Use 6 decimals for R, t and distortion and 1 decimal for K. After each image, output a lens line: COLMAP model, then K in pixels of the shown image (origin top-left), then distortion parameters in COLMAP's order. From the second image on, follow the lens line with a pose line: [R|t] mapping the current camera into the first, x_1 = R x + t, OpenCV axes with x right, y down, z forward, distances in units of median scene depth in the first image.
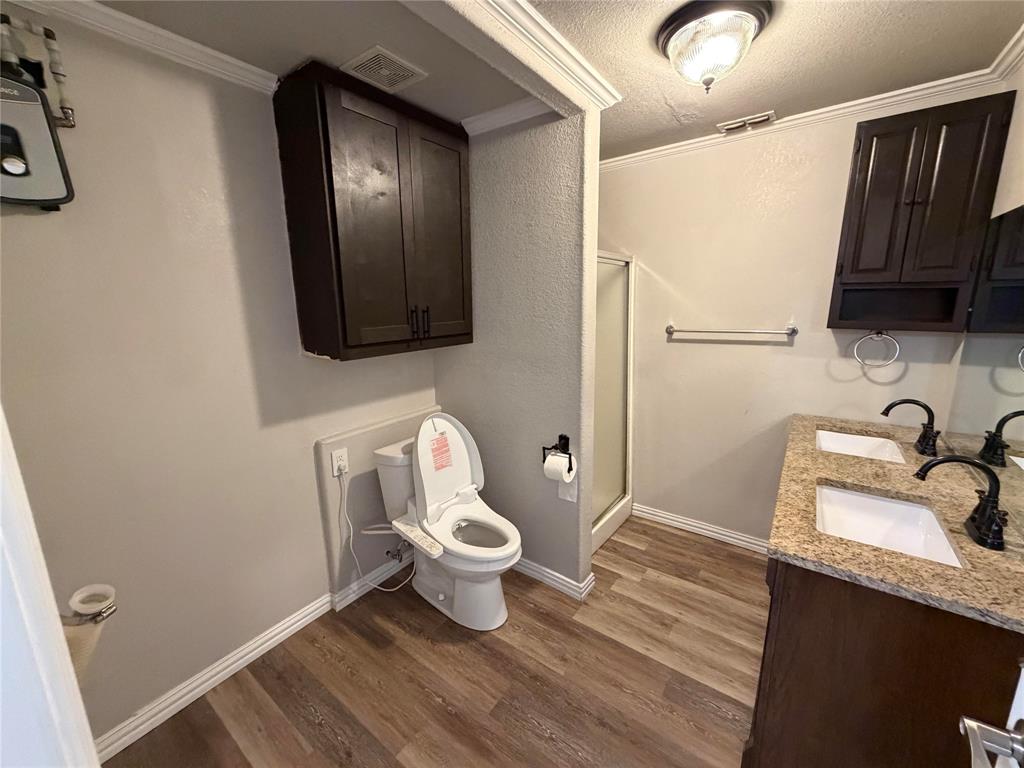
lens RADIAL K [[406.7, 0, 512.3], [0, 406.7, 385.5], [0, 0, 1]] dist [0.000953, -0.001513]
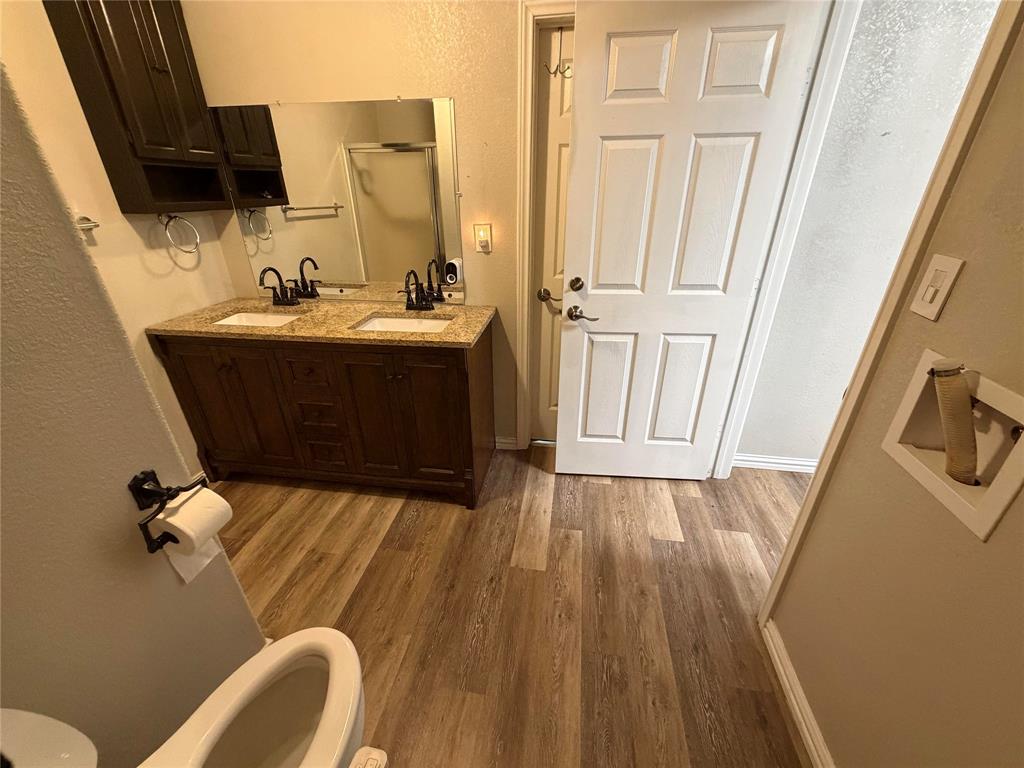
lens RADIAL K [[406.7, 0, 512.9], [0, 406.7, 380.1], [0, 0, 1]] dist [0.000953, -0.001513]
pose [[-0.456112, -0.367322, 0.810577, -0.472976], [0.194465, 0.847689, 0.493565, -0.137360], [-0.868415, 0.382750, -0.315210, 0.860919]]
